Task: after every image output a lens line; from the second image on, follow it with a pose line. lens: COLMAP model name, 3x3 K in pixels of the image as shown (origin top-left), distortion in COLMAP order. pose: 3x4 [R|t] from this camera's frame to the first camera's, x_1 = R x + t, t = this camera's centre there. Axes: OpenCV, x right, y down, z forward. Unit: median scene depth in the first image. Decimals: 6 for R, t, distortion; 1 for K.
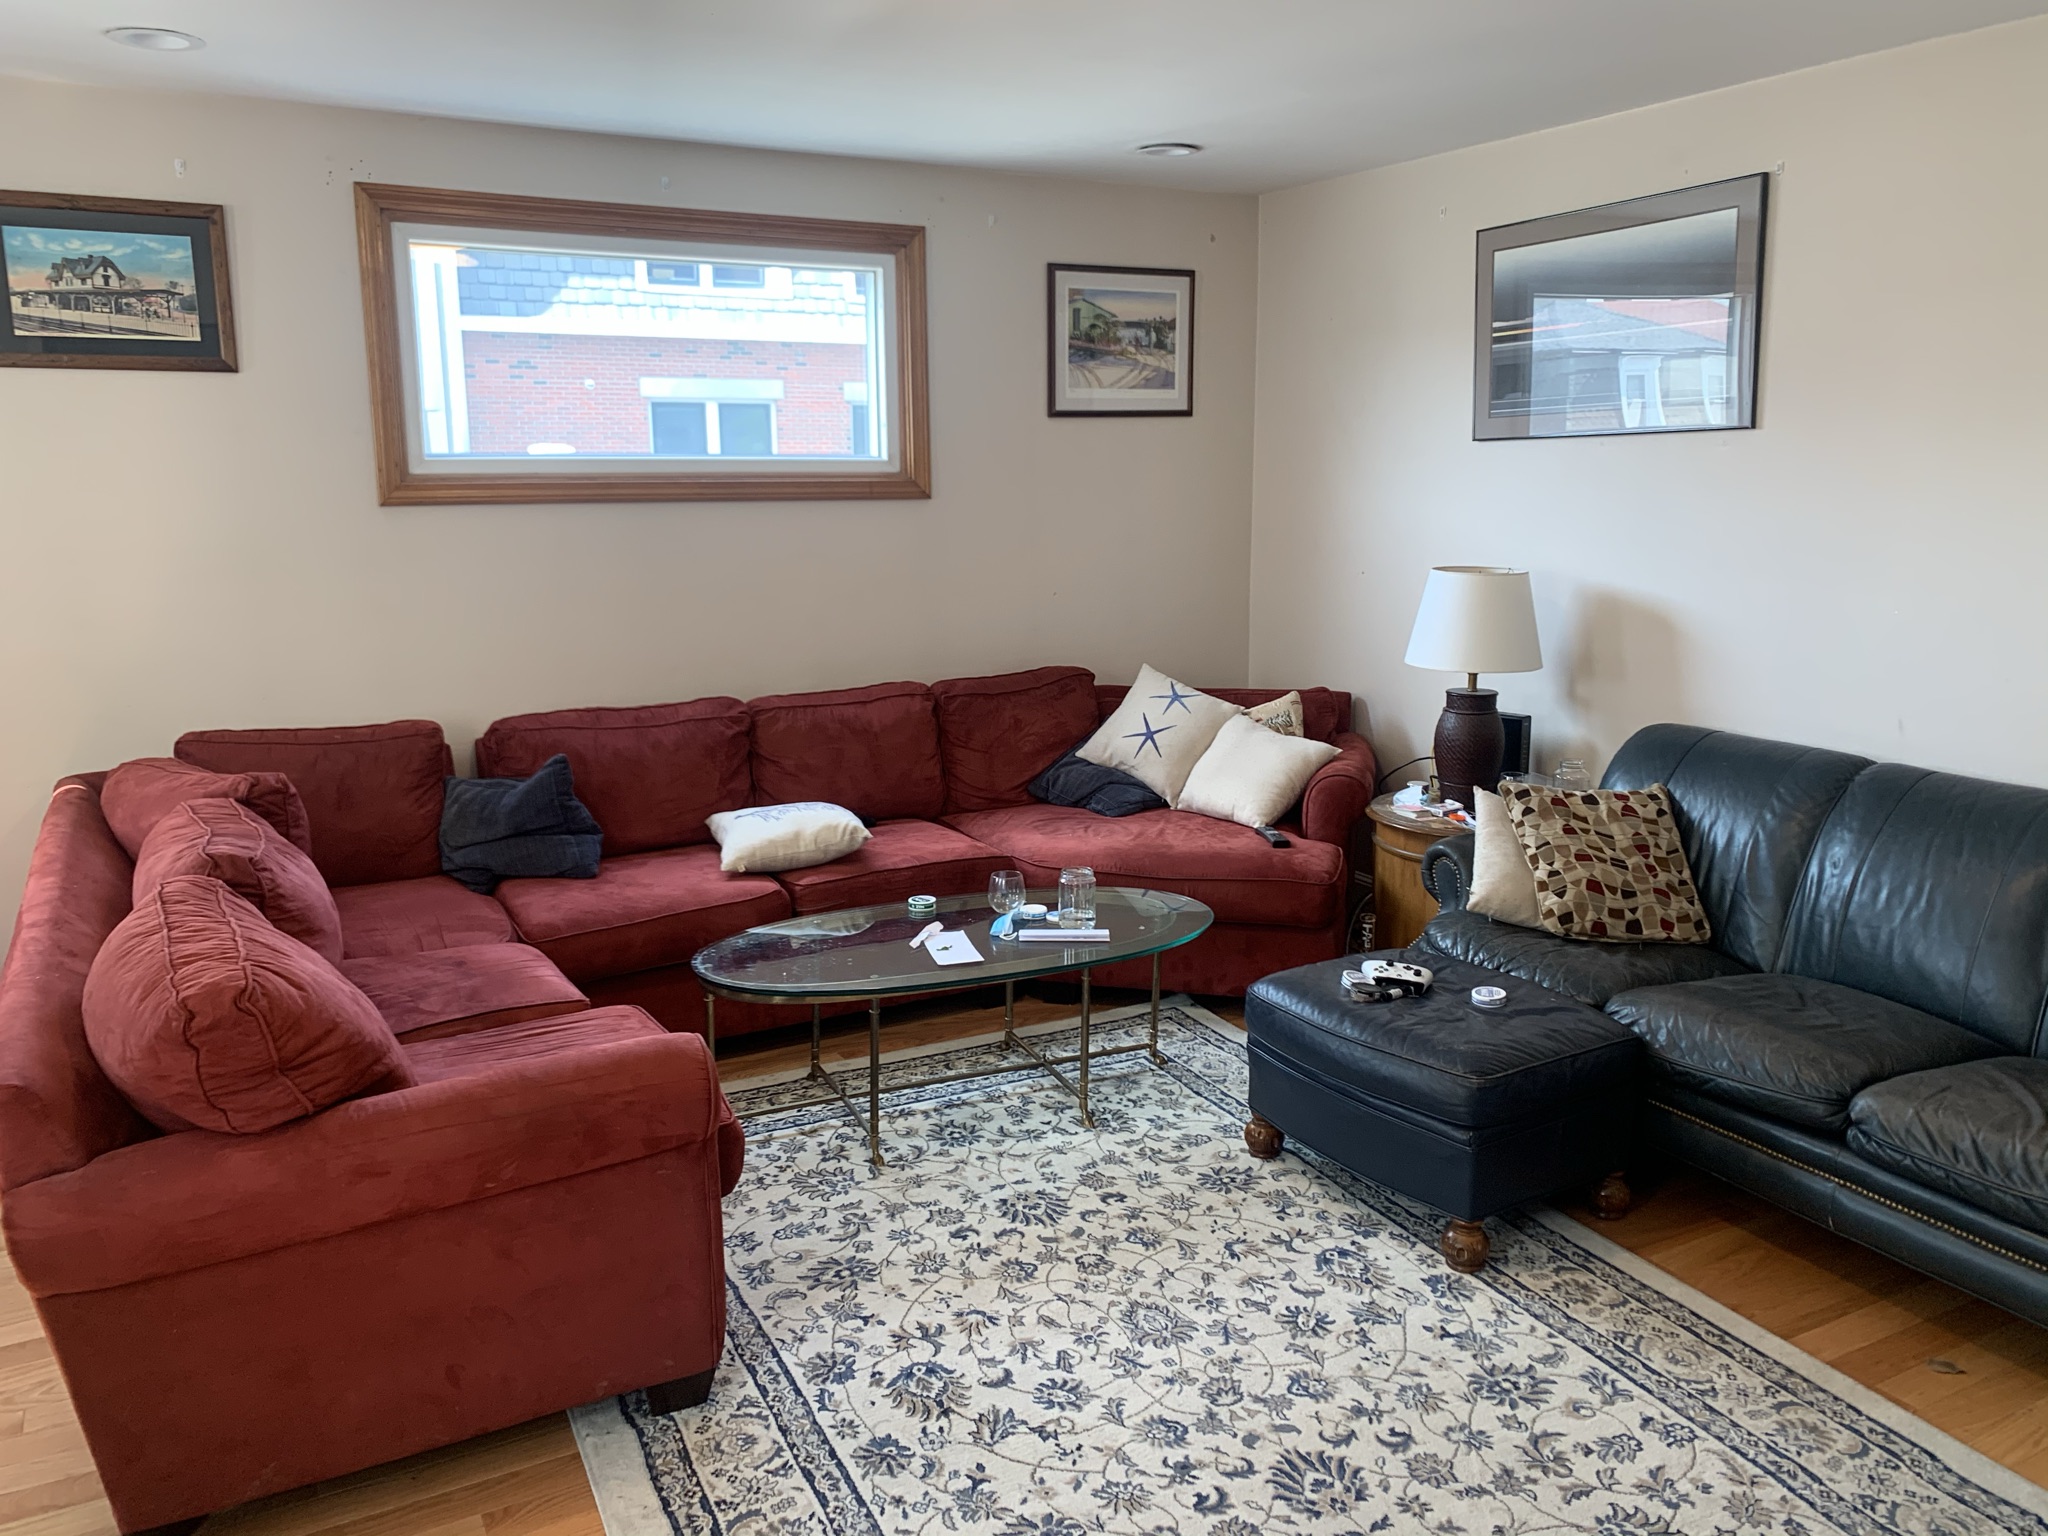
lens RADIAL K [[1570.5, 0, 1034.2], [0, 1570.5, 747.4], [0, 0, 1]] dist [0.013524, -0.012844]
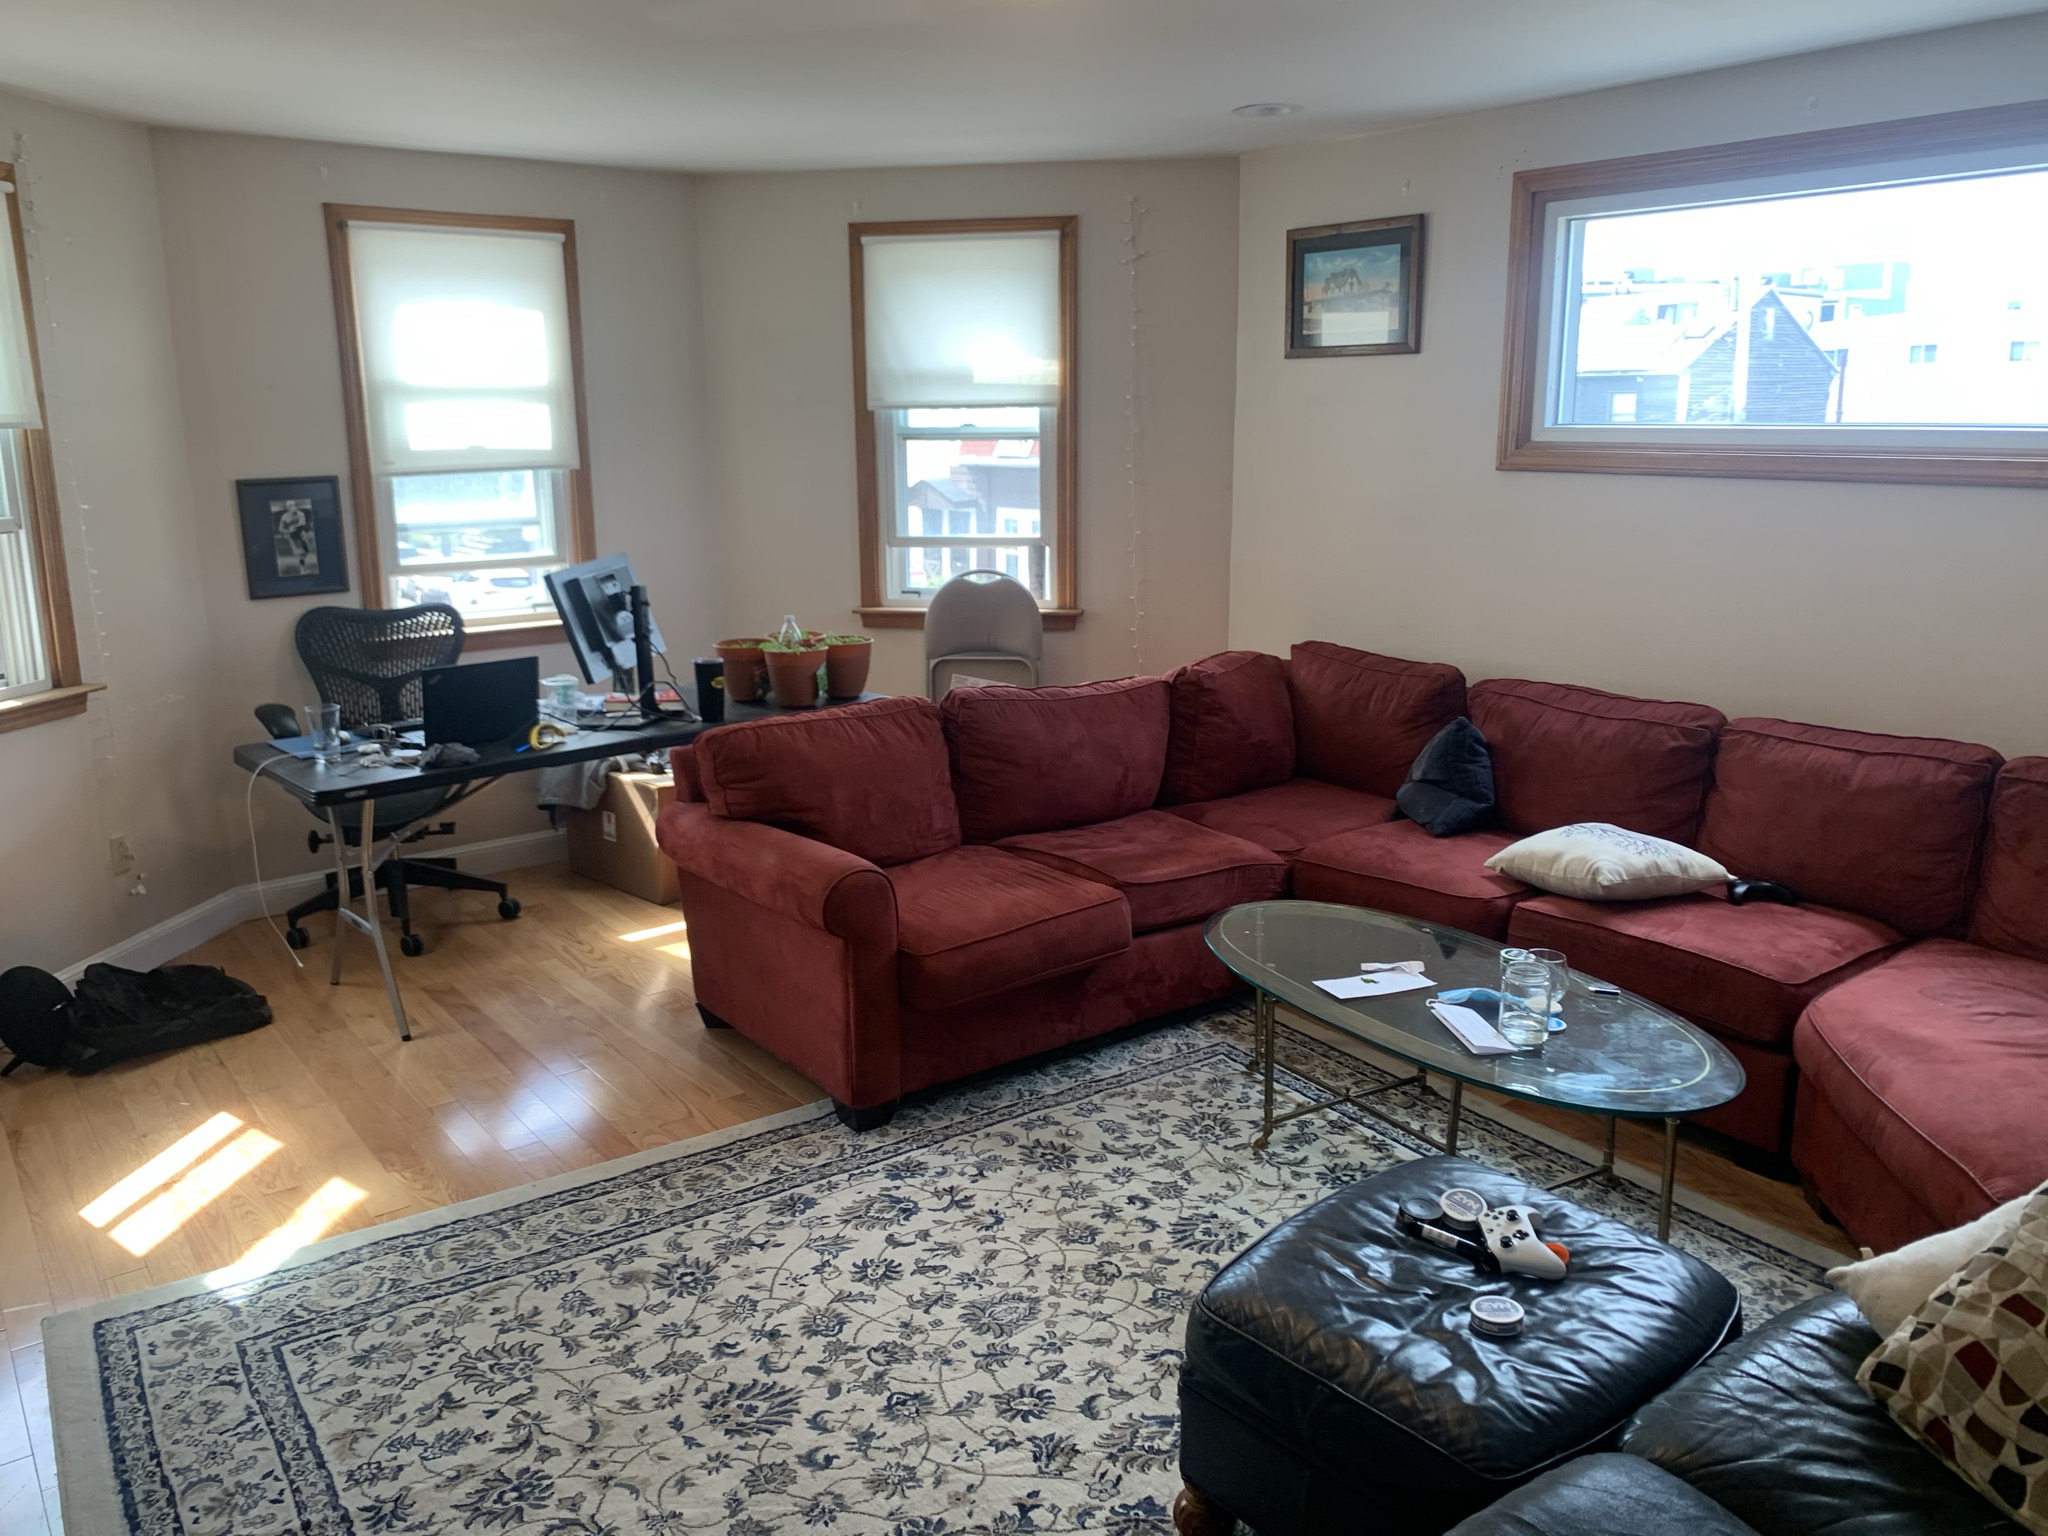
lens RADIAL K [[1568.8, 0, 1024.0], [0, 1568.8, 768.0], [0, 0, 1]] dist [0.006950, -0.002706]
pose [[0.136971, 0.225431, -0.964583, 0.837600], [-0.173350, 0.964189, 0.200724, -0.152080], [0.975289, 0.139717, 0.171144, 0.680417]]
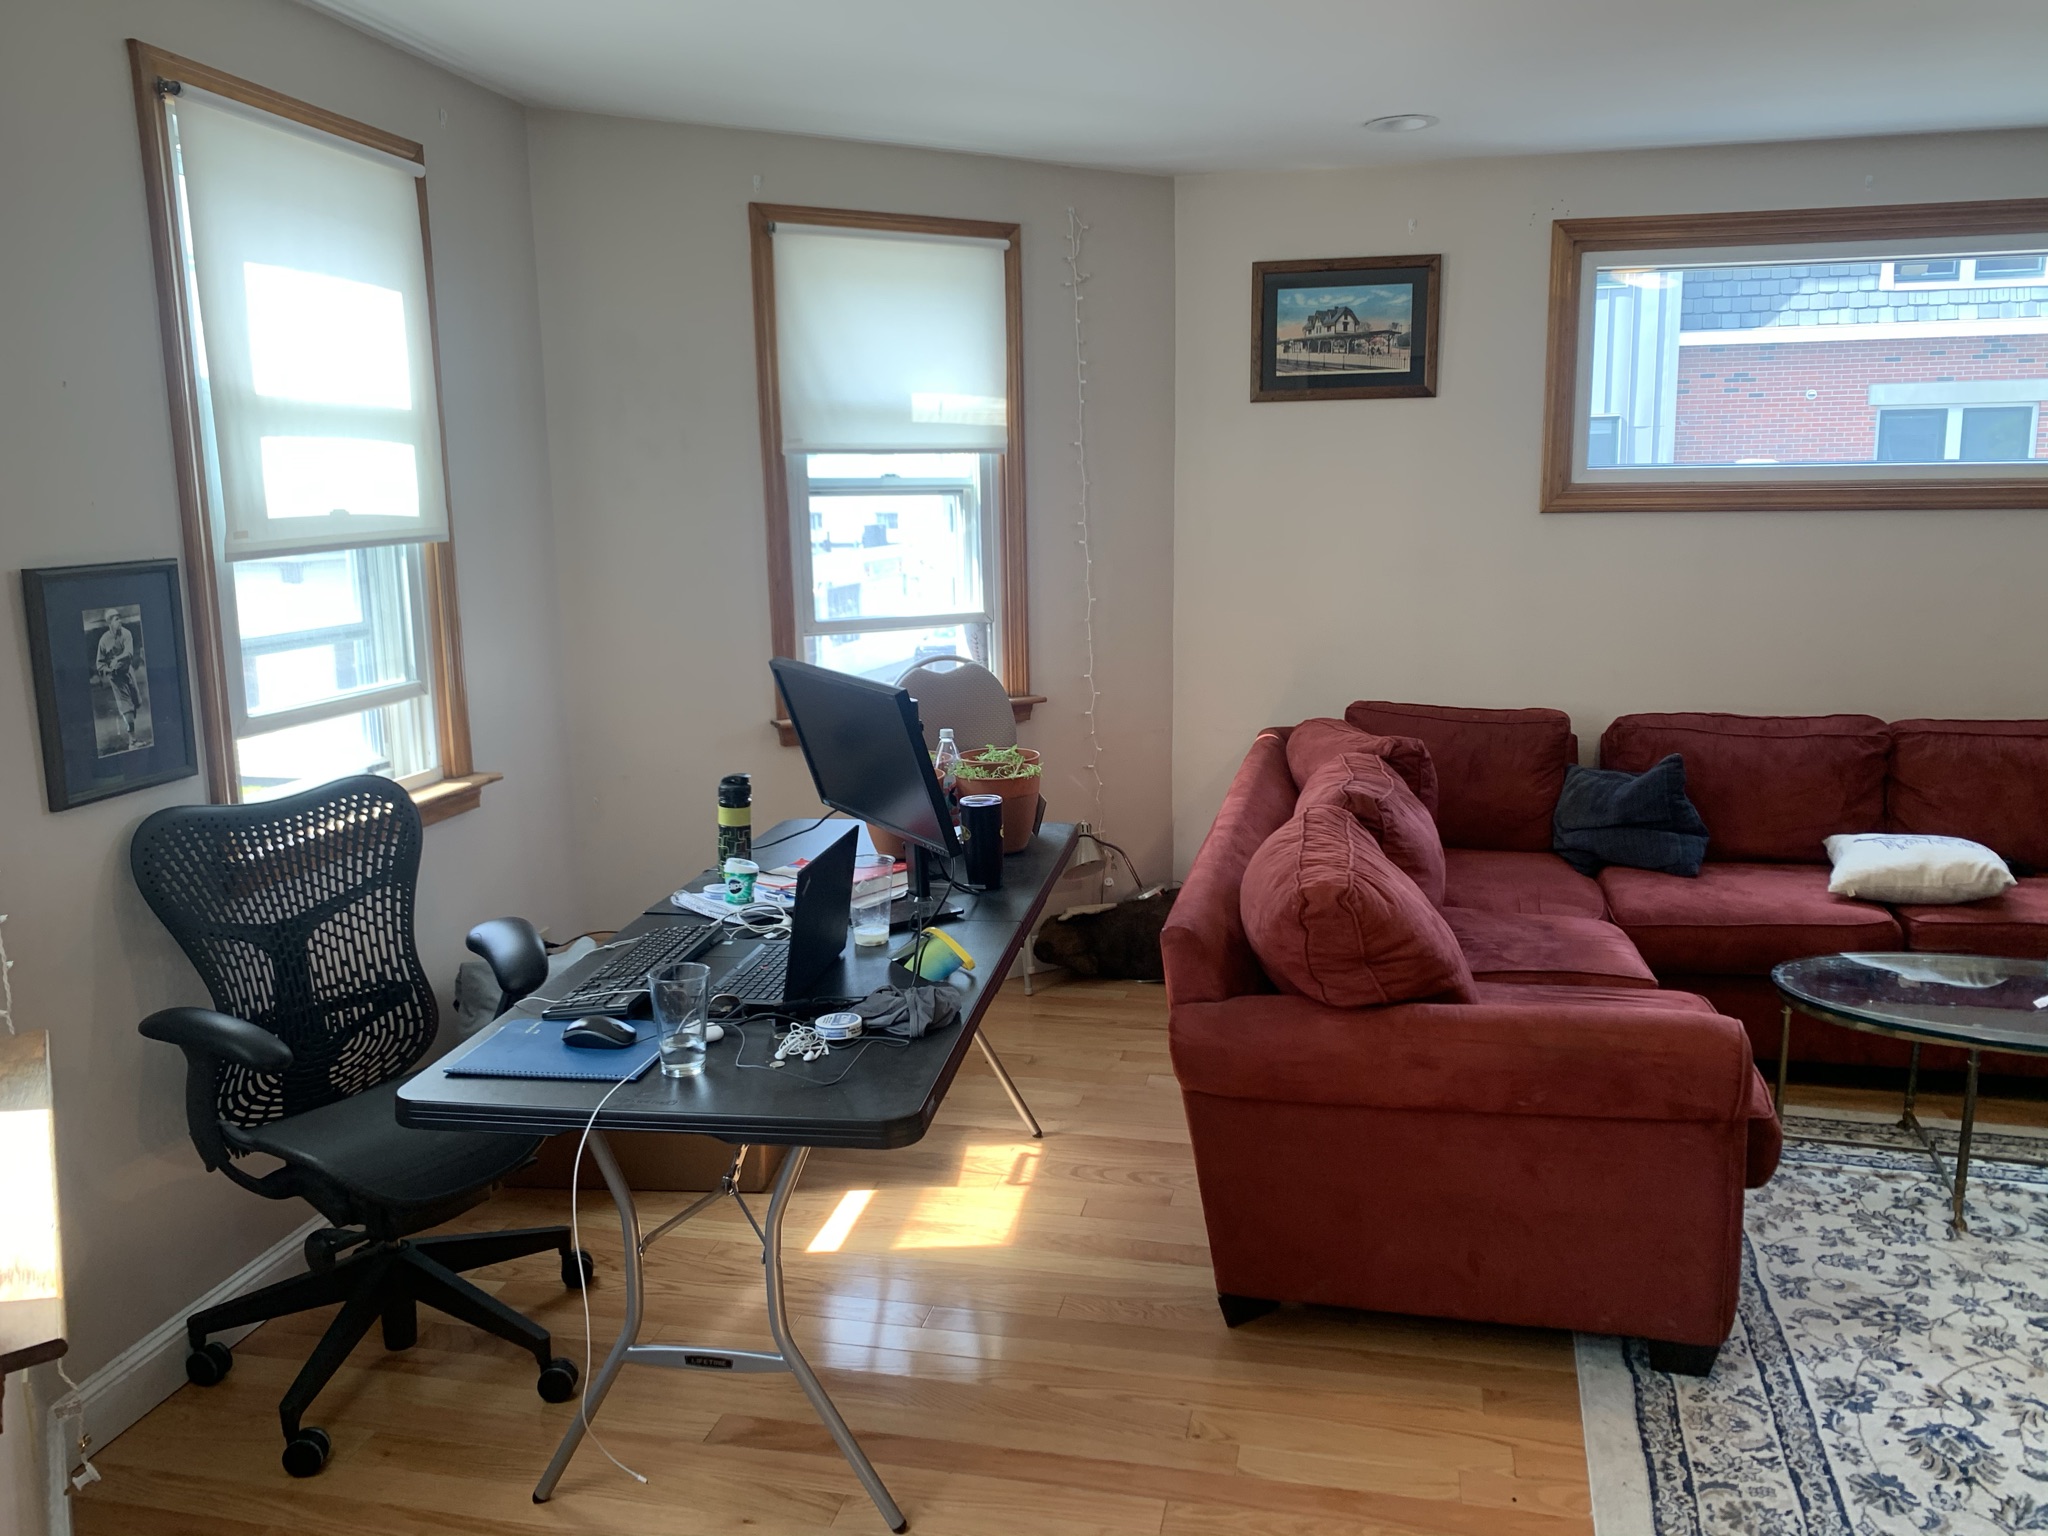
lens RADIAL K [[1570.5, 0, 1034.2], [0, 1570.5, 747.4], [0, 0, 1]] dist [0.013524, -0.012844]
pose [[0.747632, 0.104928, -0.655771, 0.074907], [-0.112009, 0.993217, 0.031221, 0.018613], [0.654599, 0.050110, 0.754314, -0.068101]]
